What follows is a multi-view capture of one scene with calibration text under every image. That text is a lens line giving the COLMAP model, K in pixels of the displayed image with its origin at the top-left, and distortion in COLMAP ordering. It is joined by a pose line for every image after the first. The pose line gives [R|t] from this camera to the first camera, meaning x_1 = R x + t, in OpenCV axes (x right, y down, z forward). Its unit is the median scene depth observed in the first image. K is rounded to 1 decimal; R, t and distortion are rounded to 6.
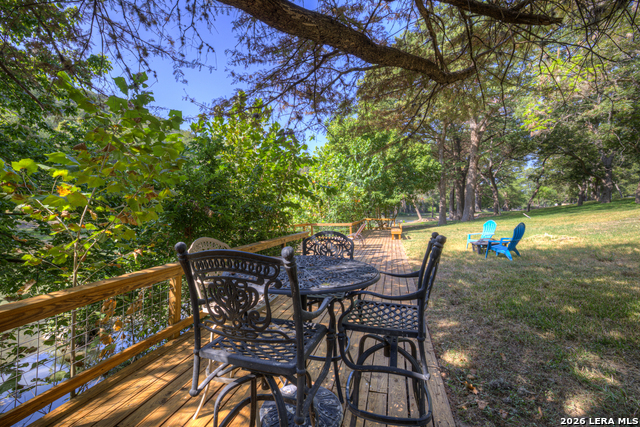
lens RADIAL K [[270.5, 0, 320.0], [0, 270.5, 213.5], [0, 0, 1]] dist [-0.024747, 0.000462]
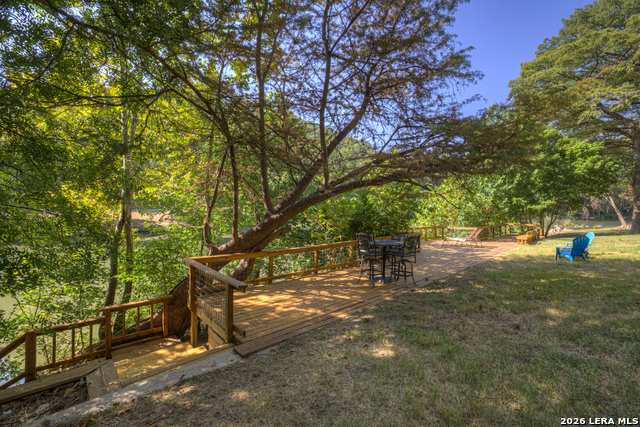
lens RADIAL K [[270.5, 0, 320.0], [0, 270.5, 213.5], [0, 0, 1]] dist [-0.024747, 0.000462]
pose [[0.846336, 0.028252, -0.531899, 0.112932], [-0.021582, 0.999591, 0.018754, -0.024831], [0.532211, -0.004393, 0.846600, -0.259780]]
